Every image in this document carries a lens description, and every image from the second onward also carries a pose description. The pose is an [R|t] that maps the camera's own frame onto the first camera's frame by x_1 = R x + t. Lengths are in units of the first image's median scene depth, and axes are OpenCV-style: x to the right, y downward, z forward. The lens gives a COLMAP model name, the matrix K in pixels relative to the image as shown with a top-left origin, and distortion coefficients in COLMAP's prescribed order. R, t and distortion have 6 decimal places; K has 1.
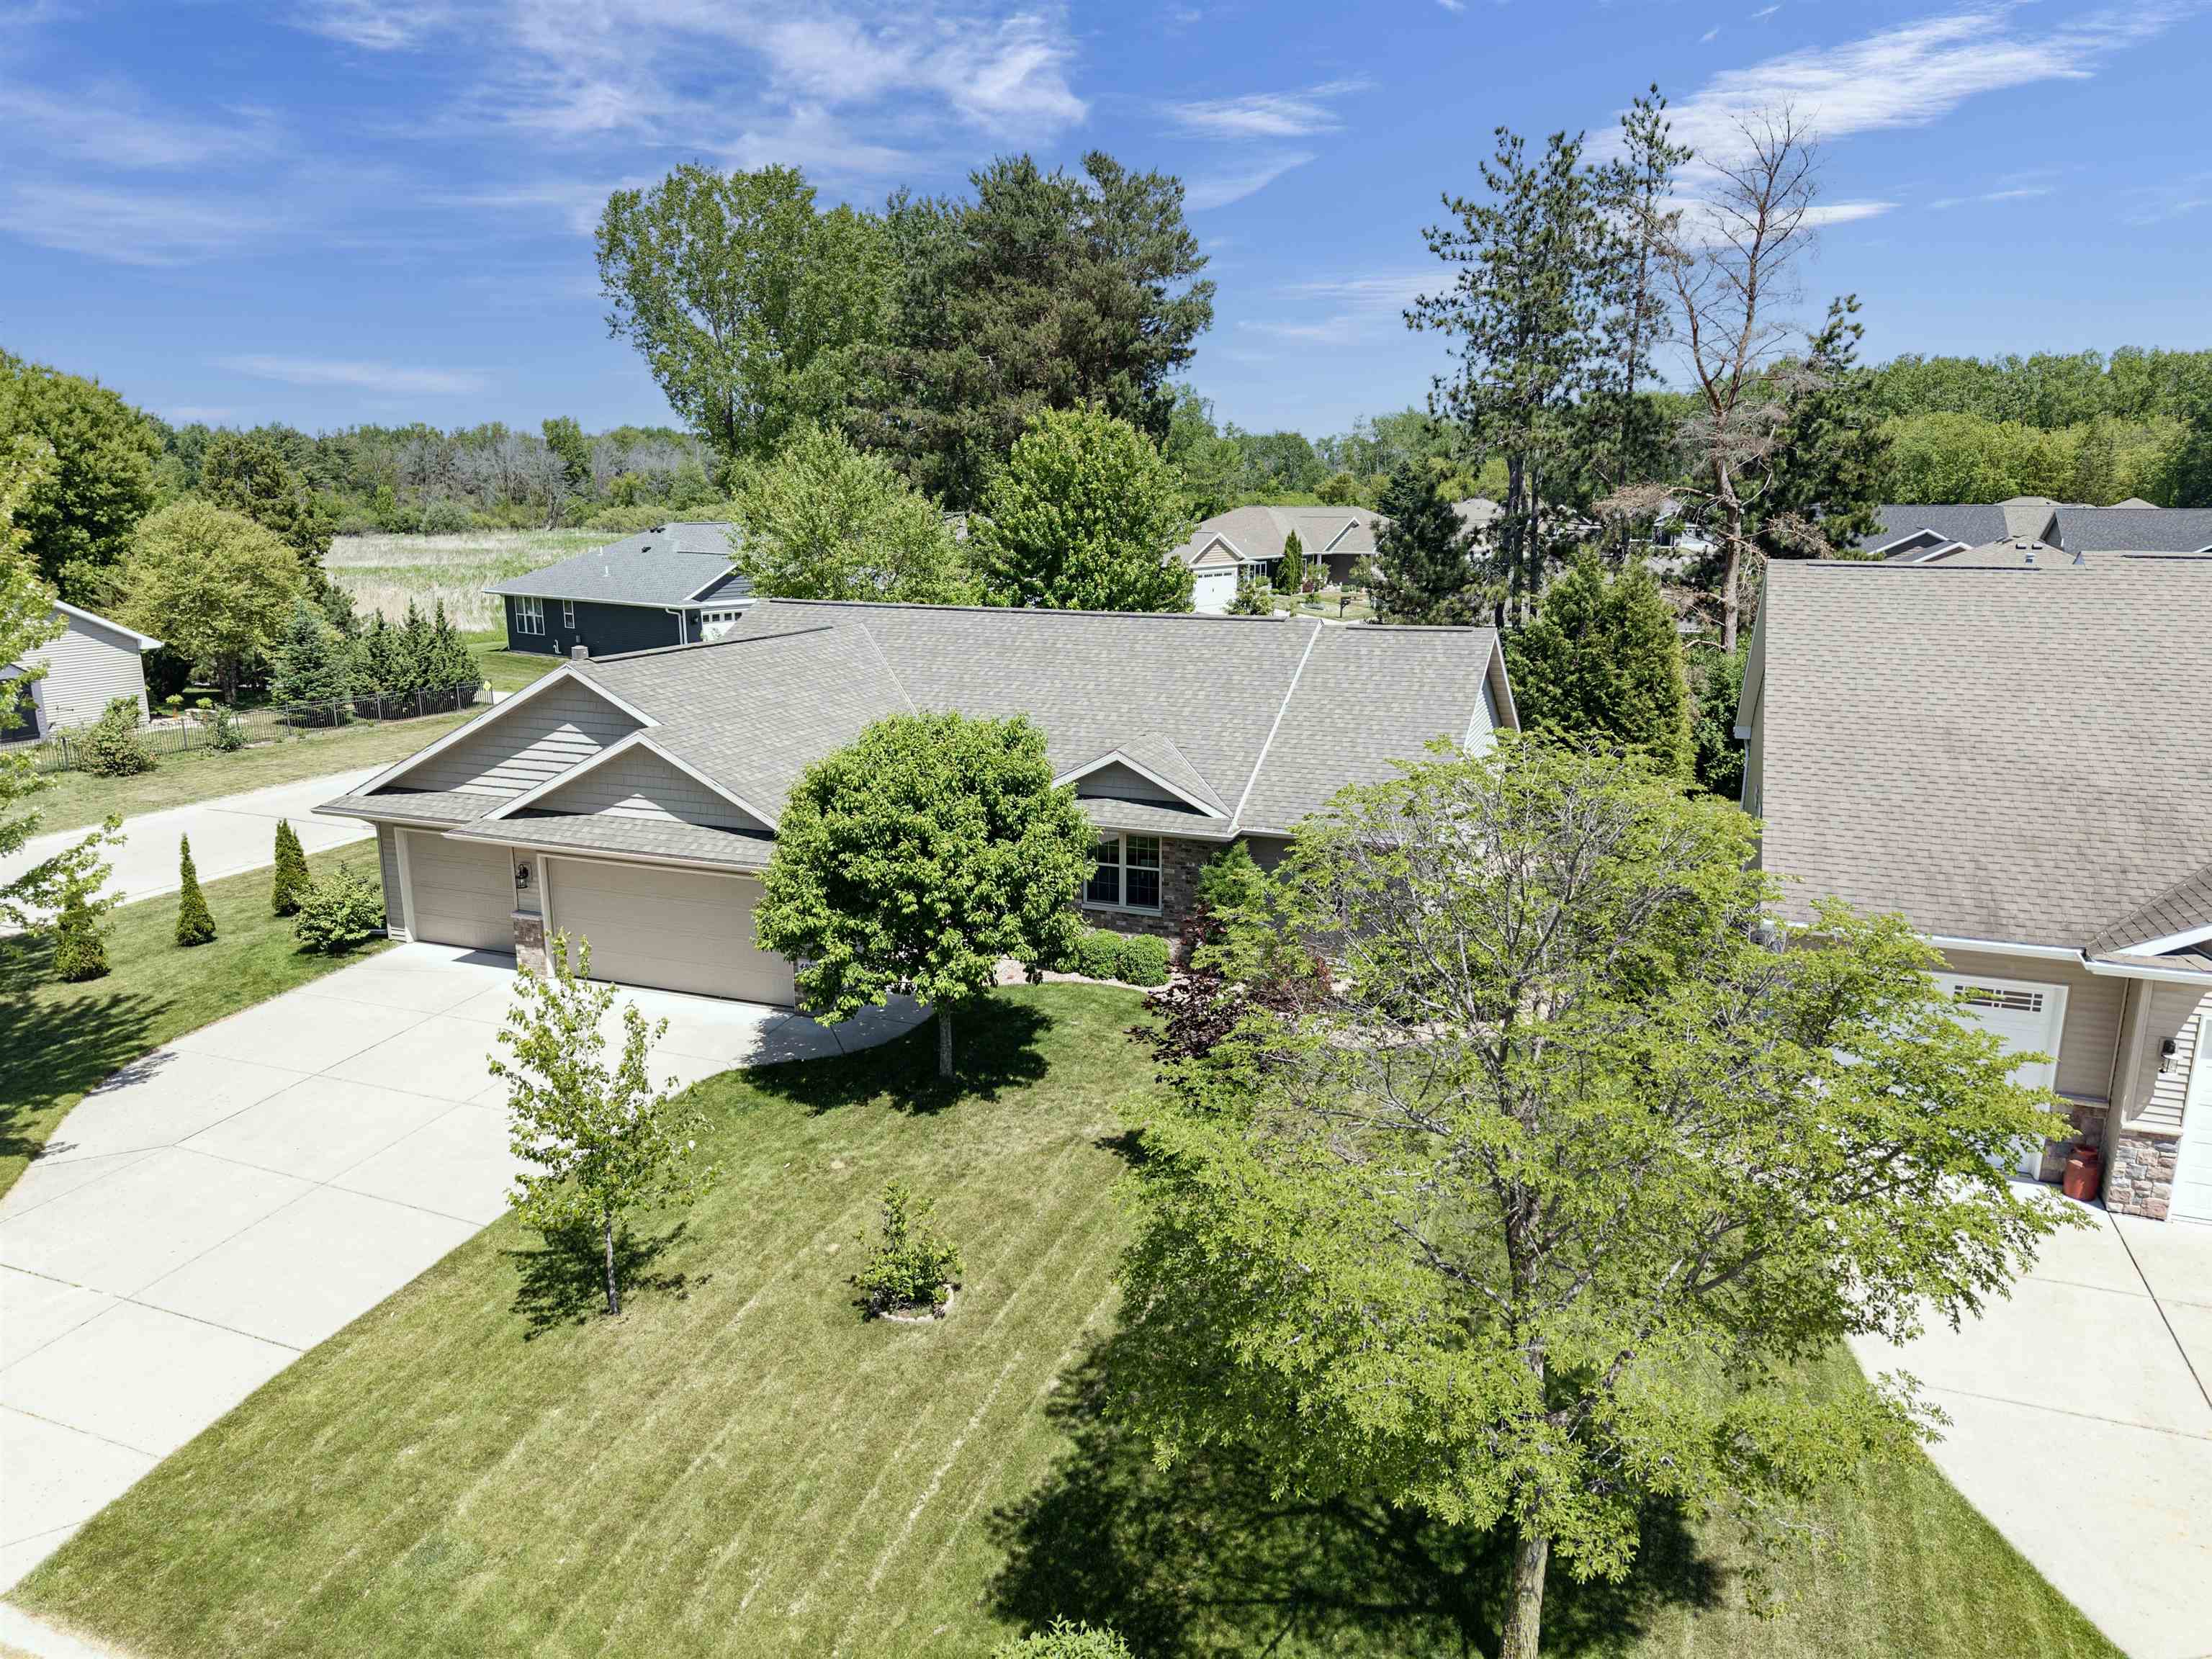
lens RADIAL K [[1467.8, 0, 1113.5], [0, 1467.8, 816.2], [0, 0, 1]] dist [0.023994, -0.017429]
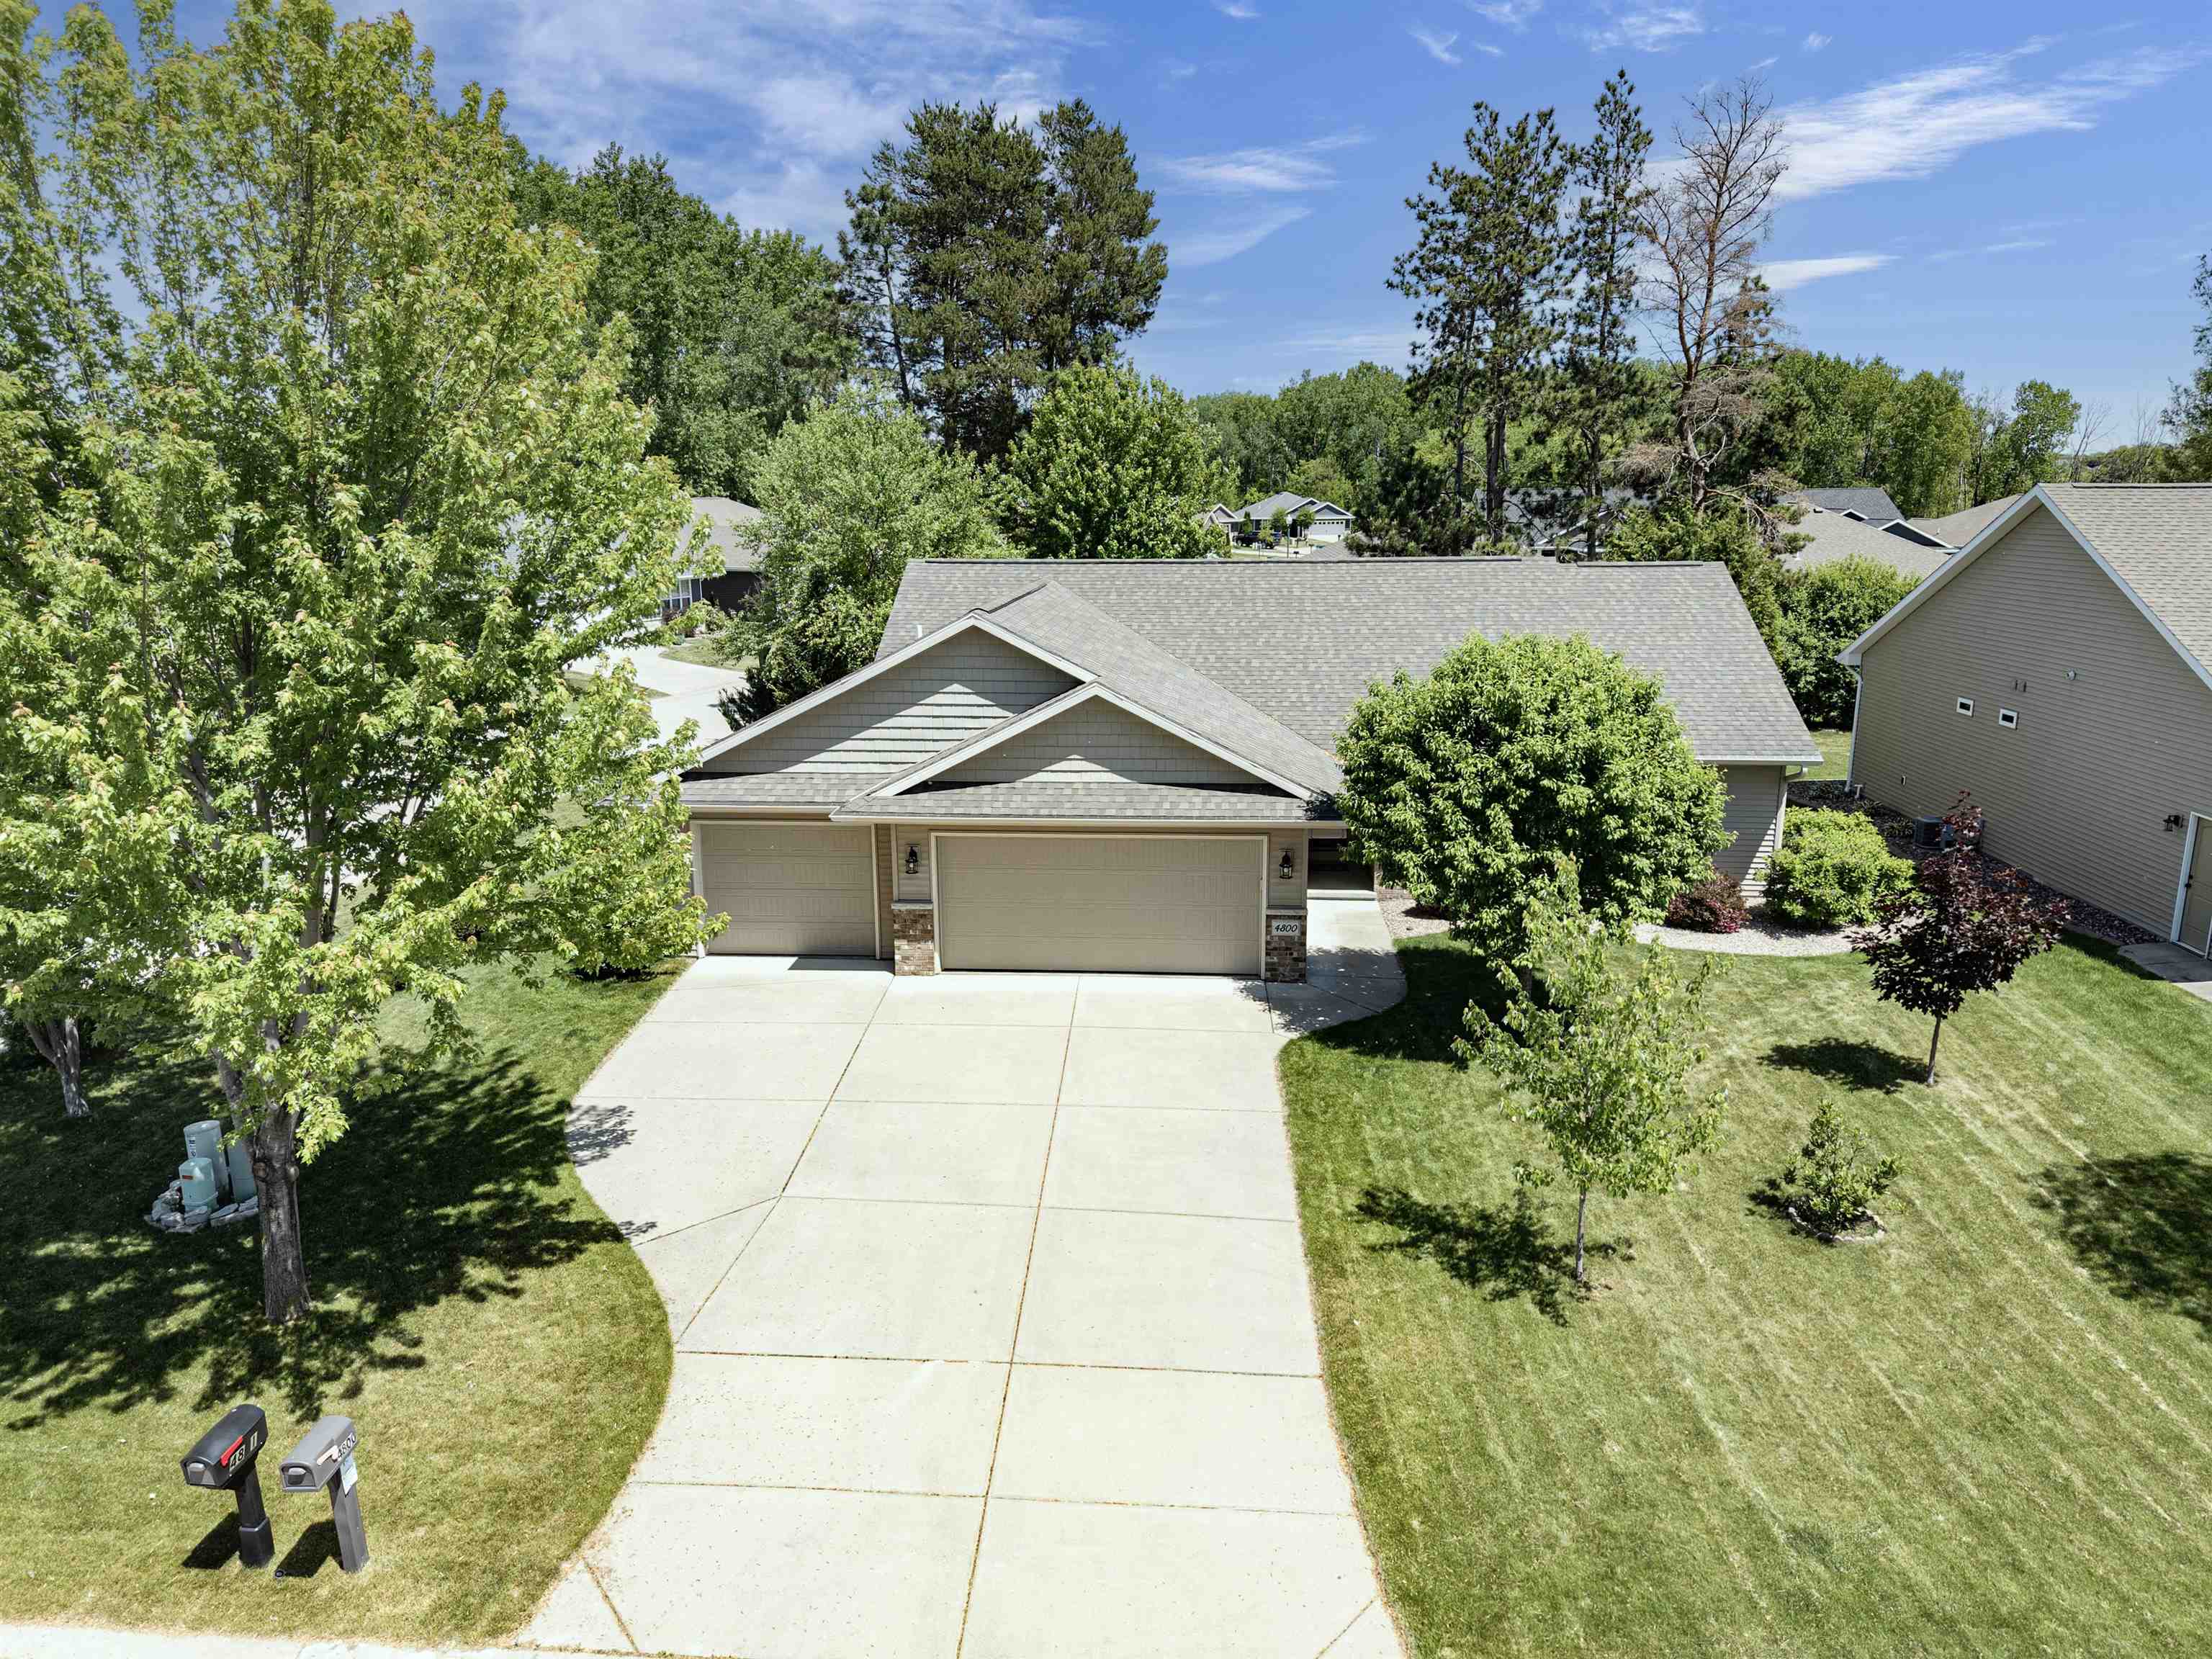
lens RADIAL K [[1467.8, 0, 1093.7], [0, 1467.8, 820.9], [0, 0, 1]] dist [0.023994, -0.017429]
pose [[0.956615, -0.070077, 0.282801, -0.536944], [0.069926, 0.997495, 0.010641, 0.015483], [-0.282838, 0.009596, 0.959120, 0.133322]]
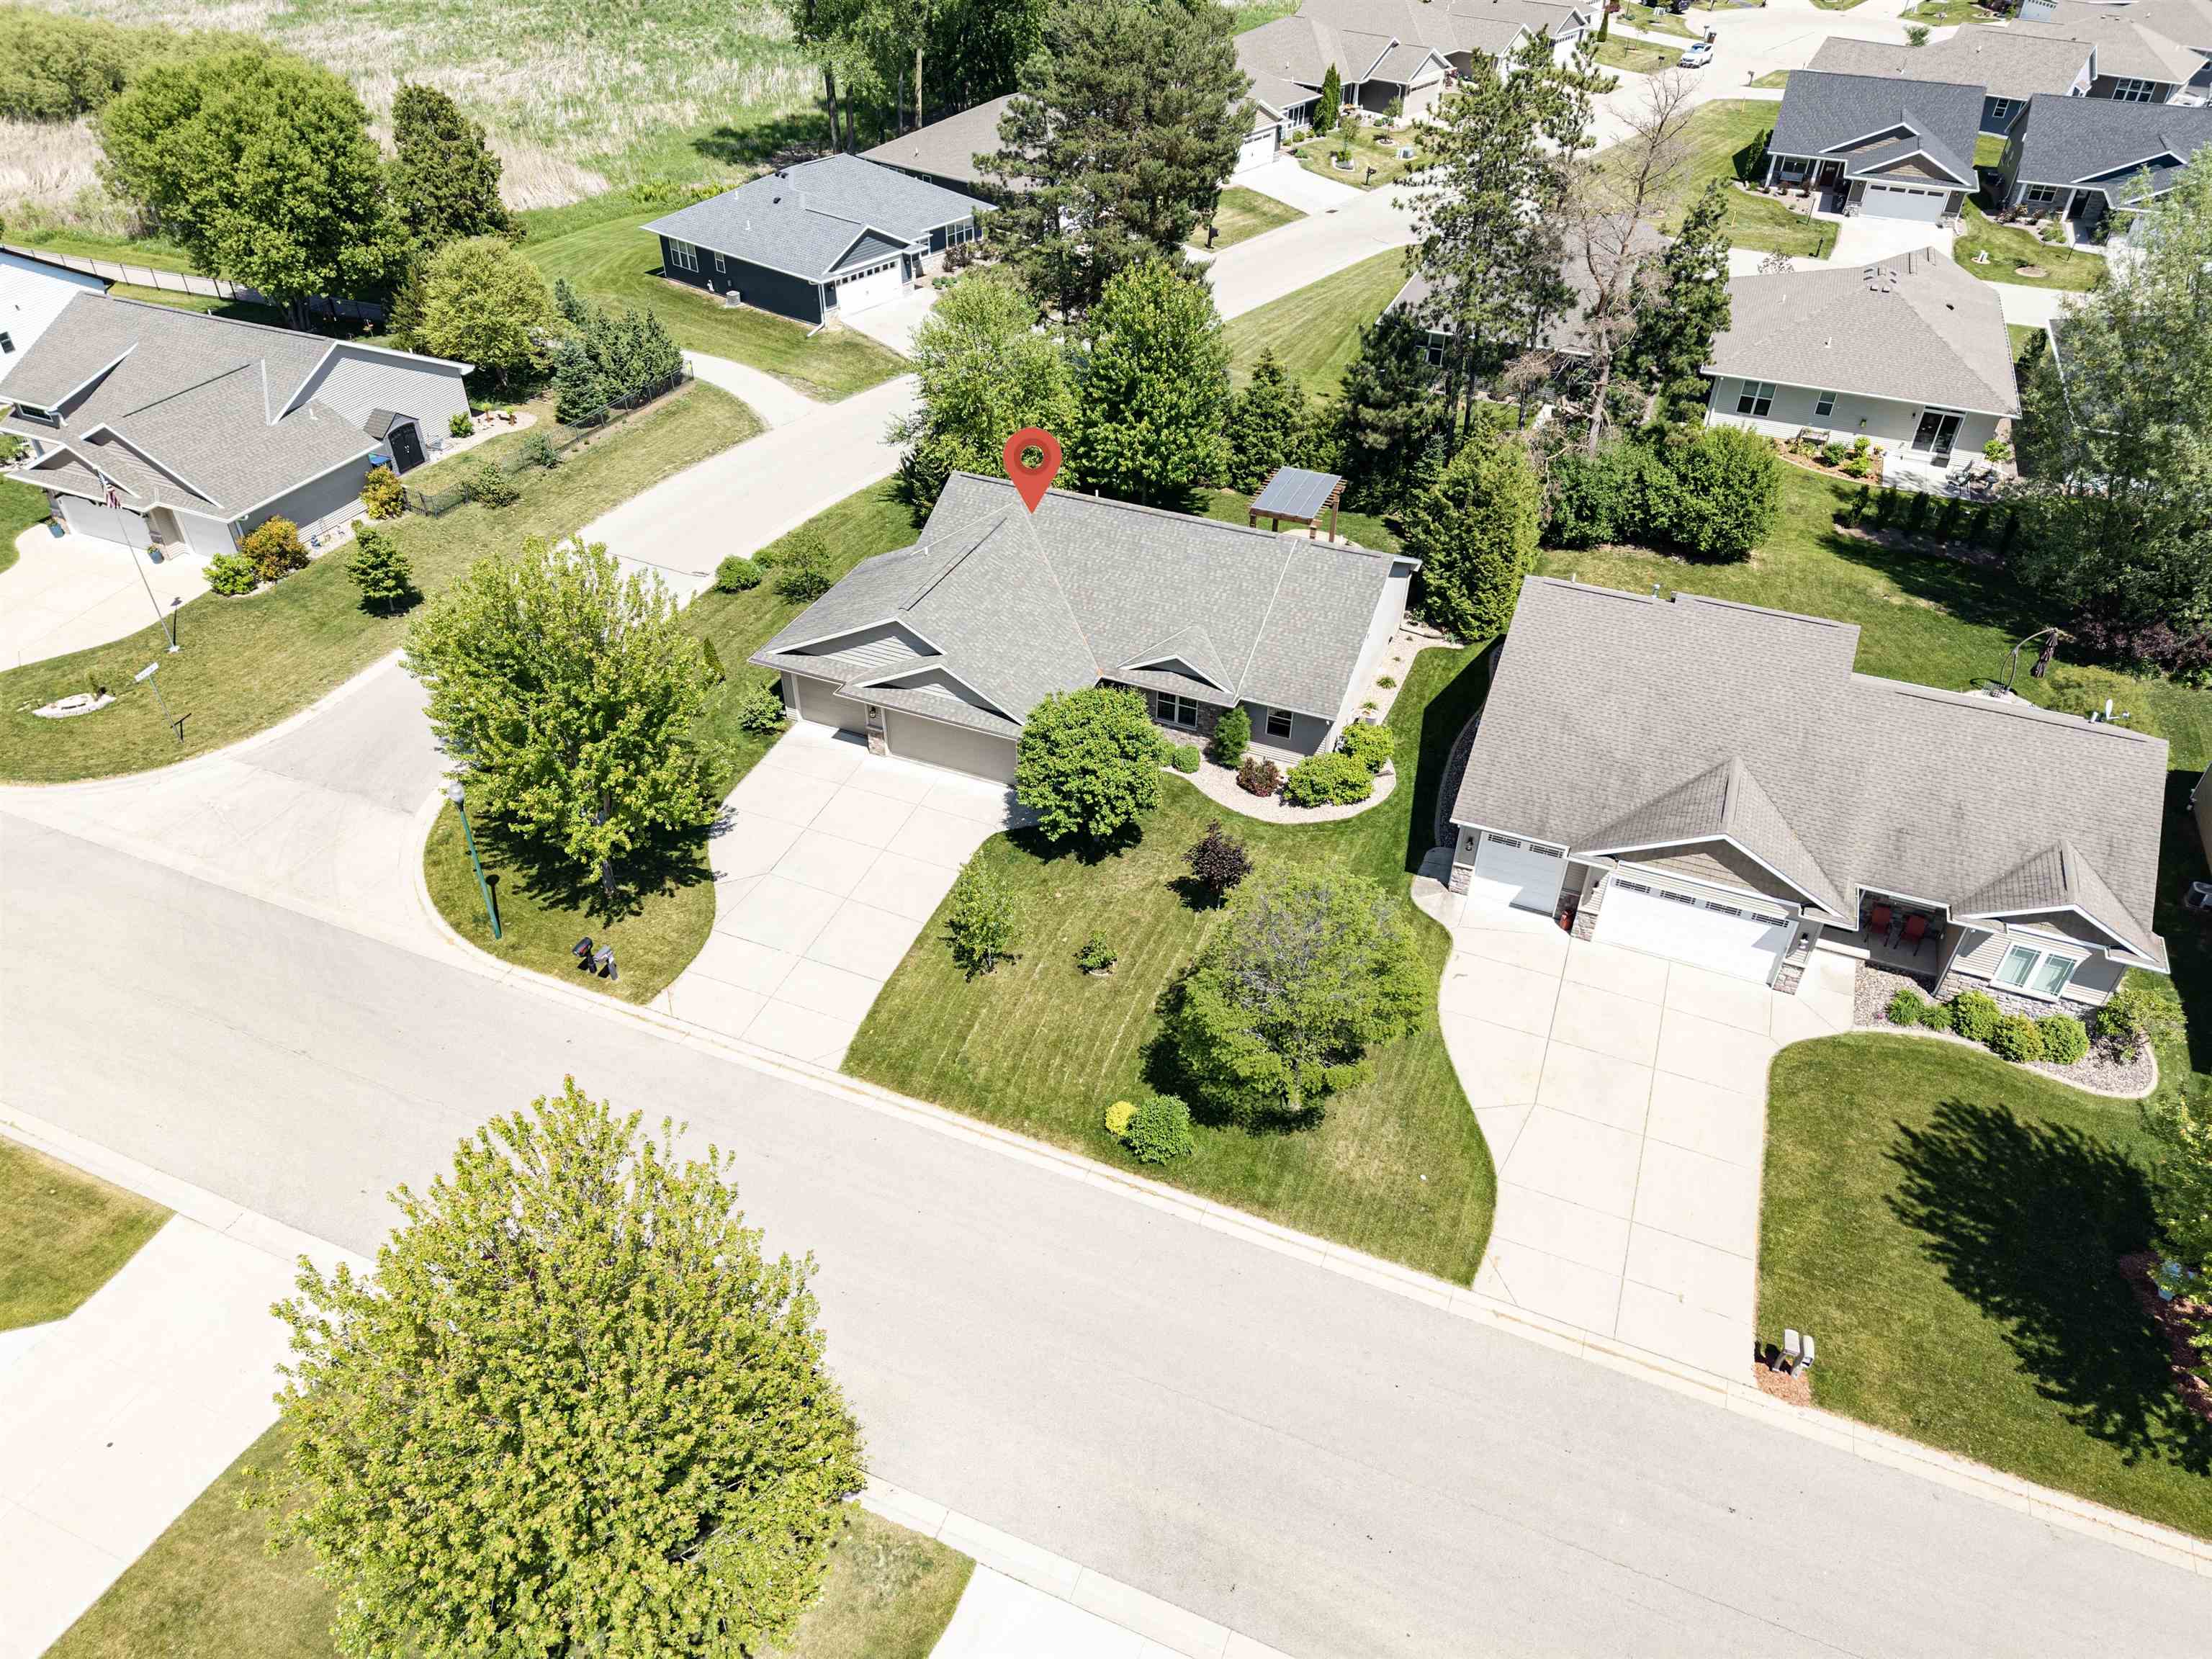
lens RADIAL K [[1467.8, 0, 1109.6], [0, 1467.8, 842.5], [0, 0, 1]] dist [0.023994, -0.017429]
pose [[0.999733, 0.019589, -0.012219, -0.056931], [-0.012188, 0.897290, 0.441273, -0.661244], [0.019608, -0.441006, 0.897290, -0.814575]]
